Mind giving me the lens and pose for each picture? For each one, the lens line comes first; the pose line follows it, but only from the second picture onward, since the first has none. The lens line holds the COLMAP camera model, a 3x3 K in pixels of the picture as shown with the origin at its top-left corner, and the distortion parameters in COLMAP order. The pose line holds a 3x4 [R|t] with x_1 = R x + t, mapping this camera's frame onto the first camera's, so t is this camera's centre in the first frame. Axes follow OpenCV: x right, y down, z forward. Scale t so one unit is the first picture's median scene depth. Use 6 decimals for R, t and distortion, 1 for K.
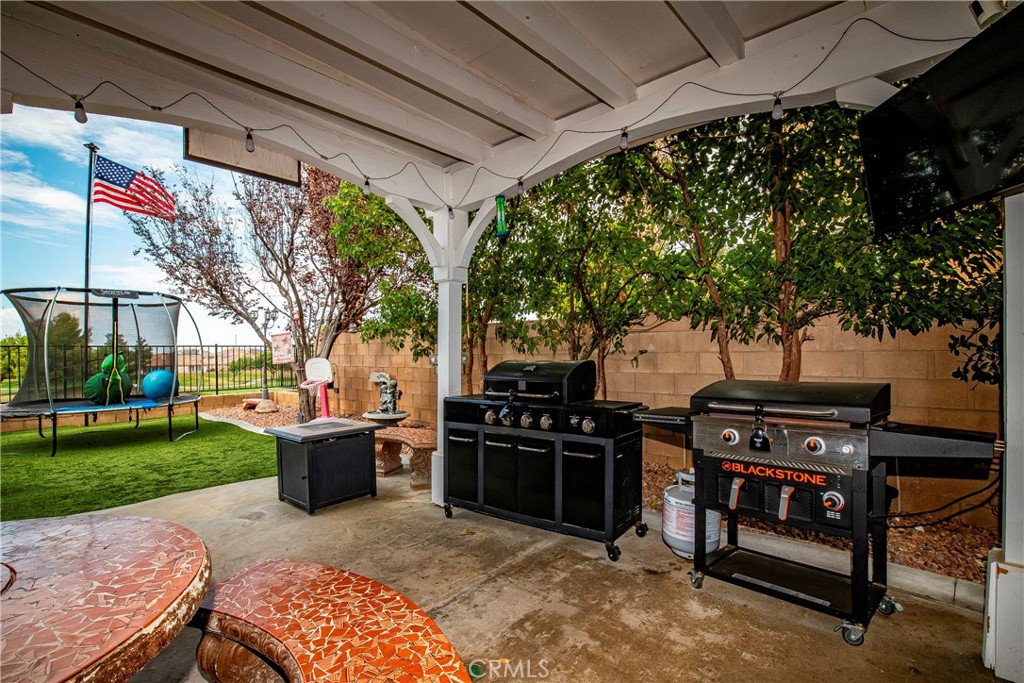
lens RADIAL K [[448.0, 0, 512.0], [0, 448.0, 341.5], [0, 0, 1]] dist [-0.018726, 0.000753]
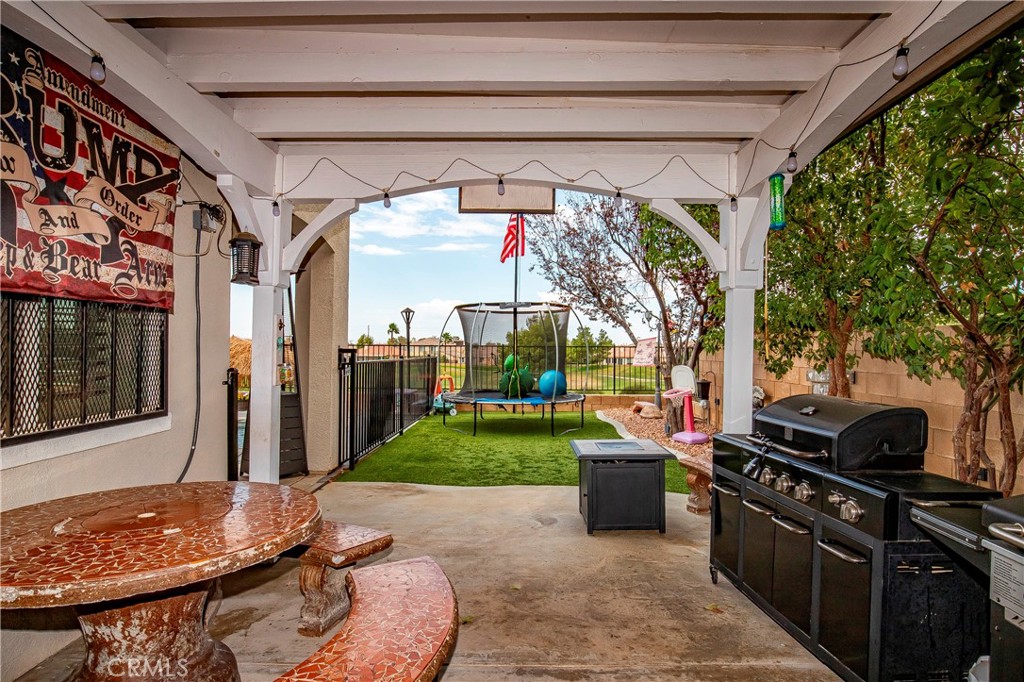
lens RADIAL K [[514.8, 0, 512.0], [0, 514.8, 341.0], [0, 0, 1]] dist [-0.002483, -0.000681]
pose [[0.694346, 0.003808, -0.719632, 0.253099], [-0.004066, 0.999991, 0.001369, -0.042004], [0.719630, 0.001975, 0.694355, 0.079580]]
